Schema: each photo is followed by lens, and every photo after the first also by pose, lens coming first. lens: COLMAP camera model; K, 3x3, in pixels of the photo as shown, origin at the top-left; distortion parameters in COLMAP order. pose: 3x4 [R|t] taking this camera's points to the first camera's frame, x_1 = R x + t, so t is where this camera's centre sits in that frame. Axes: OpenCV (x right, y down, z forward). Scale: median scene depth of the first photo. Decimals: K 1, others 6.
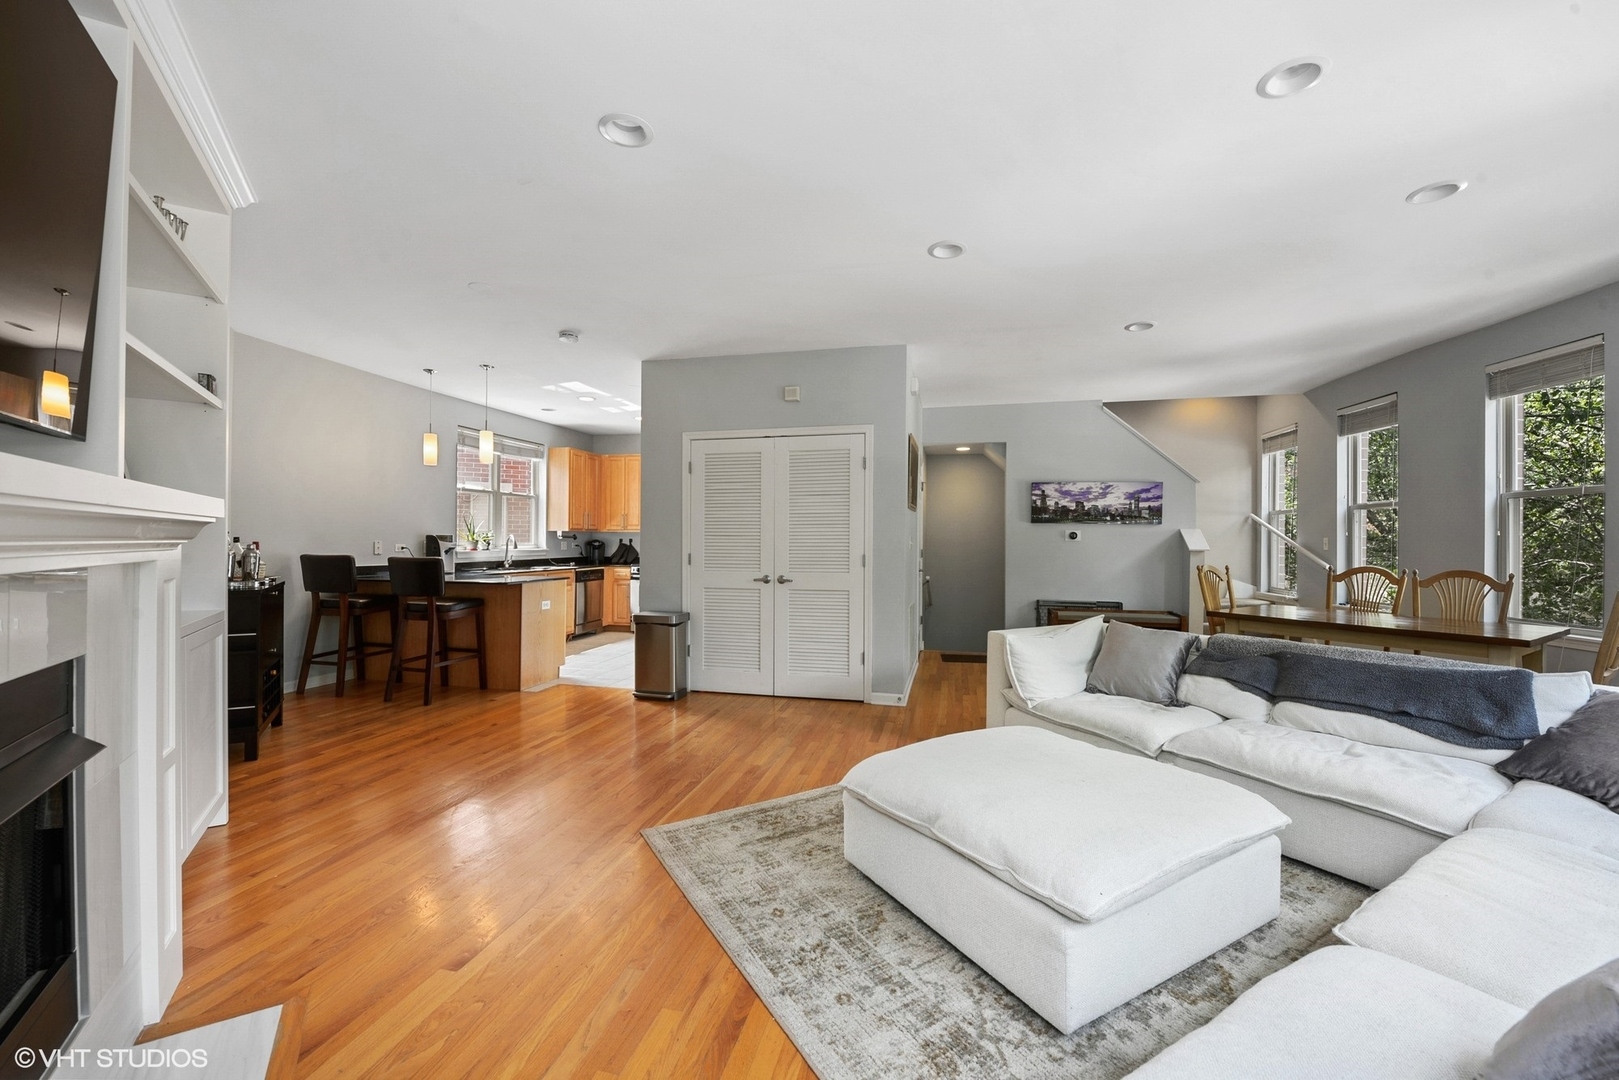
lens RADIAL K [[651.8, 0, 806.1], [0, 651.8, 534.3], [0, 0, 1]] dist [-0.000694, -0.000225]
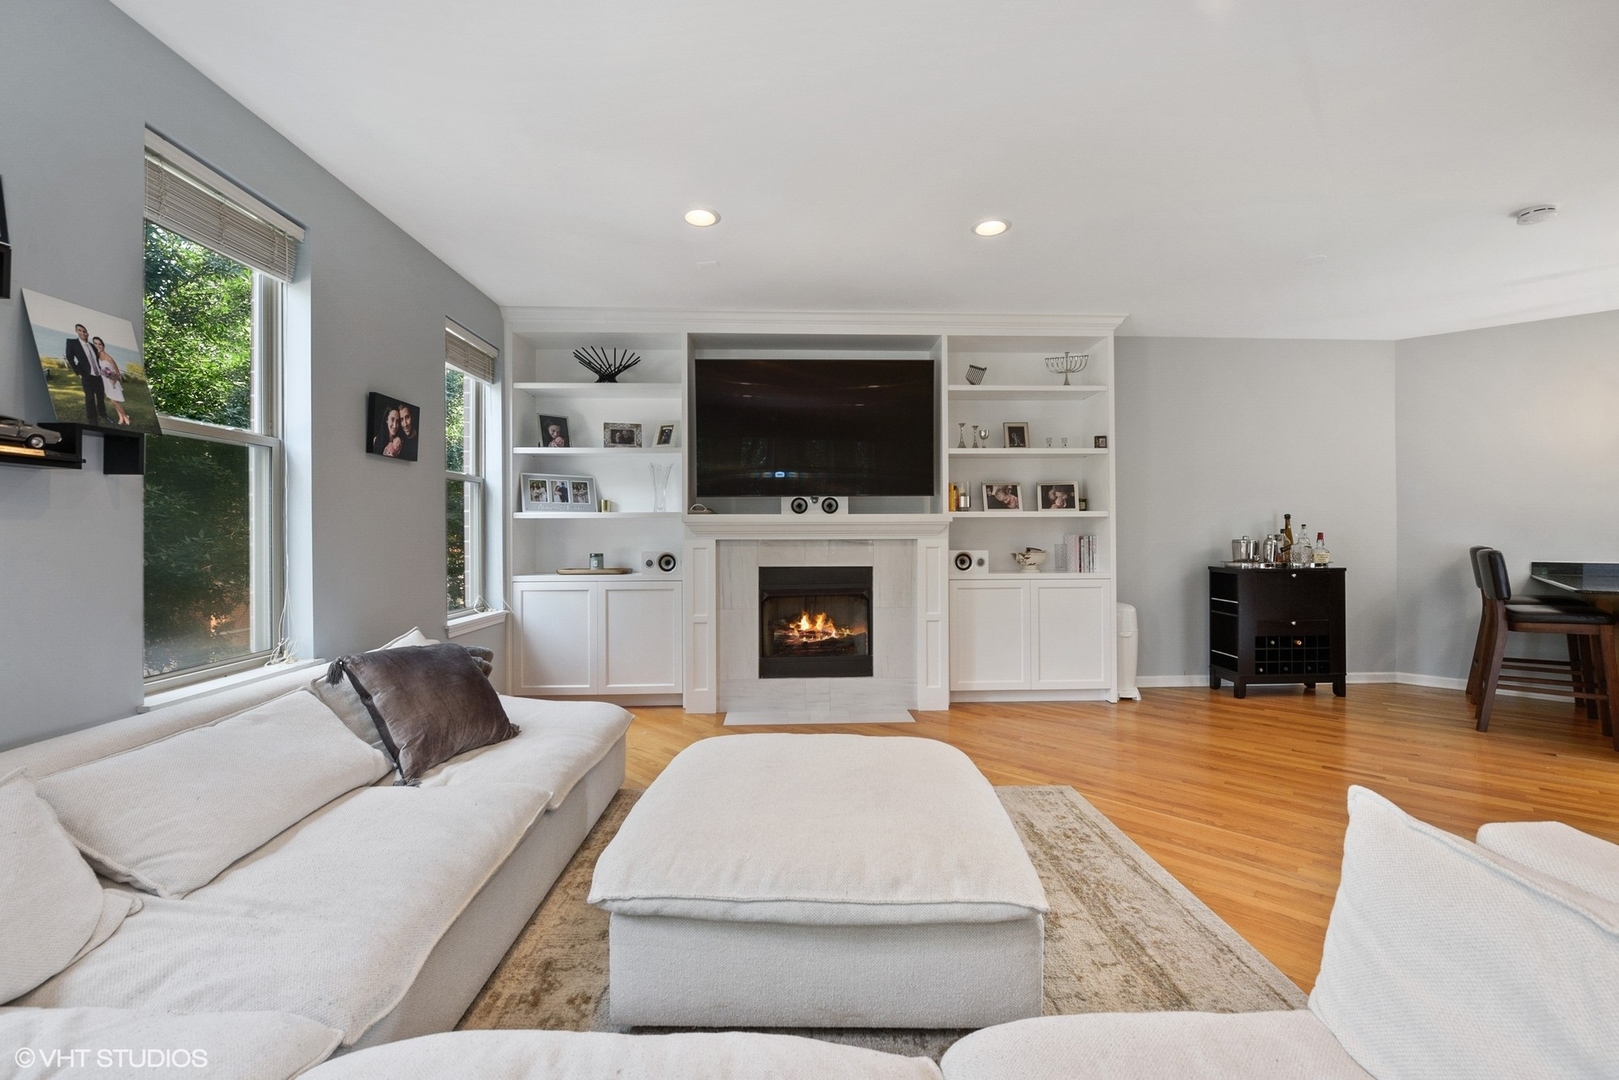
lens RADIAL K [[651.8, 0, 806.1], [0, 651.8, 534.3], [0, 0, 1]] dist [-0.000694, -0.000225]
pose [[-0.503170, -0.002801, -0.864183, 0.903393], [0.005180, 0.999967, -0.006257, 0.025360], [0.864172, -0.007625, -0.503138, 1.119985]]
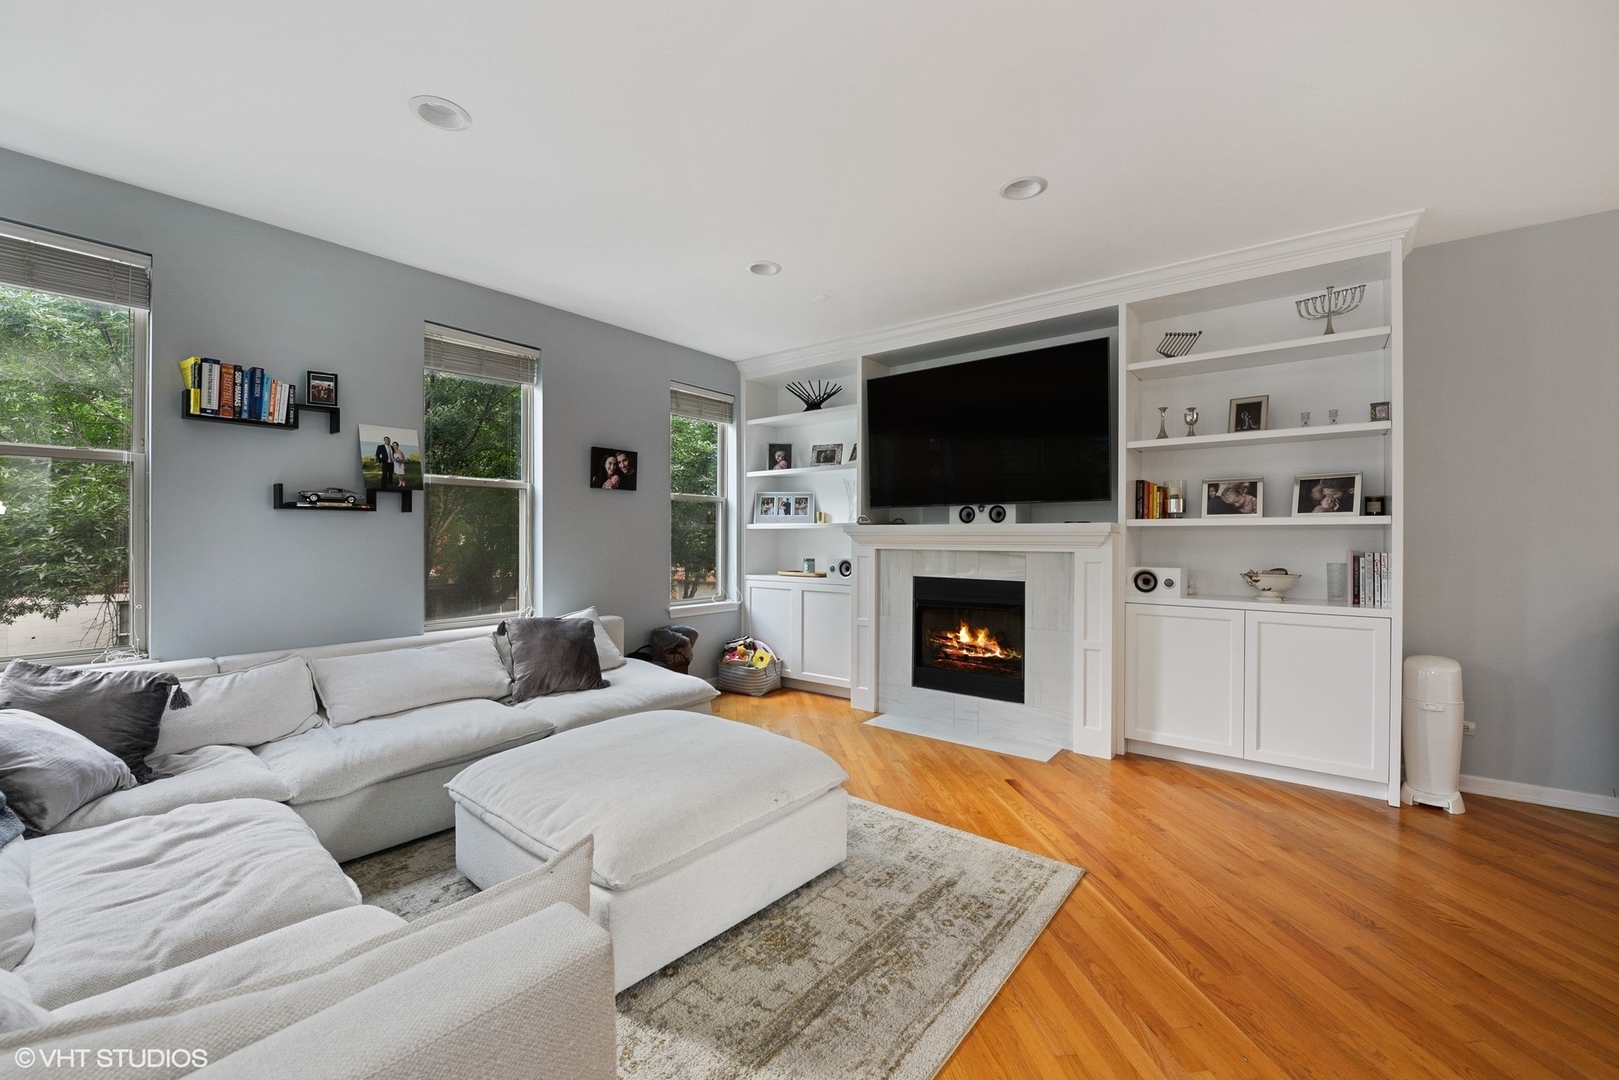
lens RADIAL K [[643.7, 0, 809.5], [0, 643.7, 540.0], [0, 0, 1]] dist [-0.001014, -0.000209]
pose [[-0.939791, -0.005915, -0.341698, 0.383059], [-0.005756, 0.999982, -0.001478, 0.008636], [0.341701, 0.000578, -0.939809, 1.617351]]
